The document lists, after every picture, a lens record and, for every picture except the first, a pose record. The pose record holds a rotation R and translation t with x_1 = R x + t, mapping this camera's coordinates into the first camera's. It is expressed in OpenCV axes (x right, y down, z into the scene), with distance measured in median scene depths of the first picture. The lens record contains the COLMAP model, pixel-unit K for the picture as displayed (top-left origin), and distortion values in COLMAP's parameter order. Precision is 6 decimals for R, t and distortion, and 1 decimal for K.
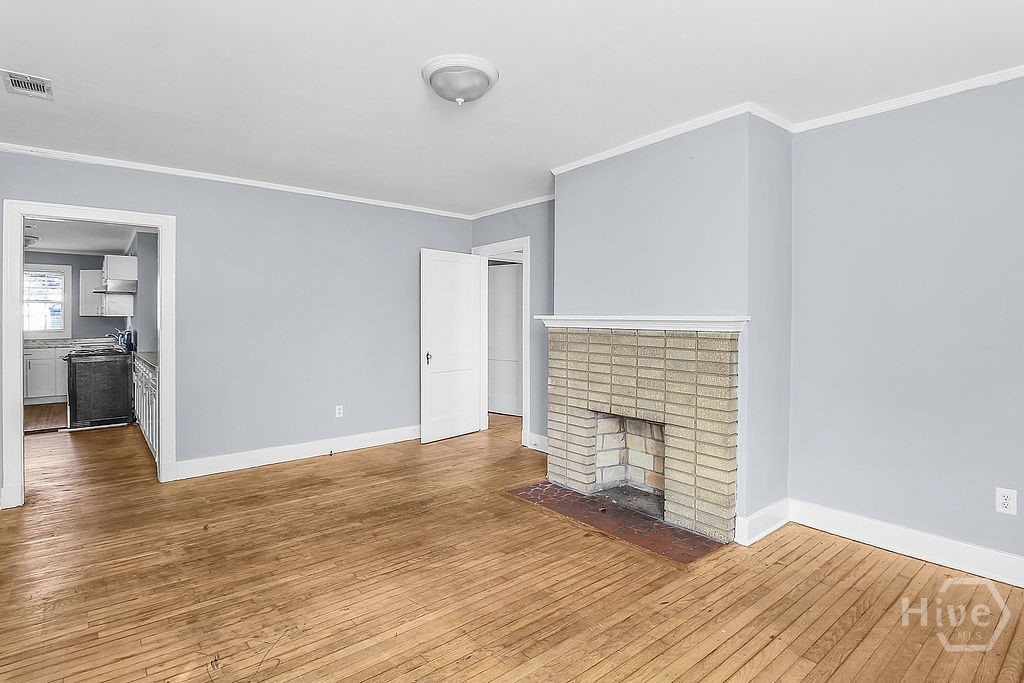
lens RADIAL K [[505.6, 0, 514.4], [0, 505.6, 323.5], [0, 0, 1]] dist [-0.003202, -0.012200]
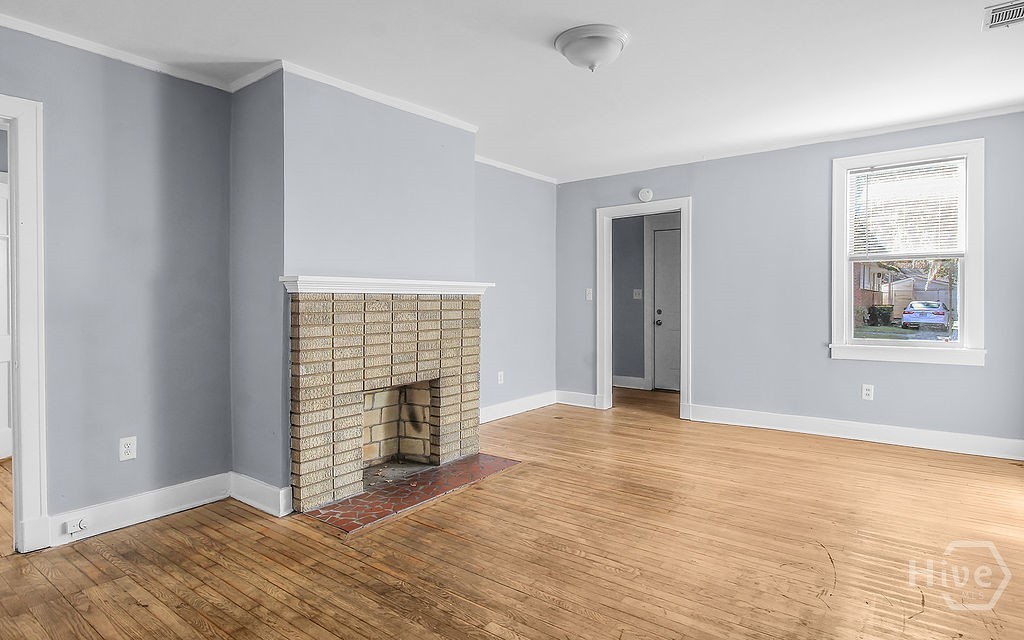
lens RADIAL K [[563.1, 0, 511.5], [0, 563.1, 300.5], [0, 0, 1]] dist [-0.000612, -0.000269]
pose [[-0.224975, -0.013623, 0.974269, -0.996534], [0.004667, 0.999876, 0.015058, 0.009113], [-0.974353, 0.007934, -0.224884, 1.179830]]
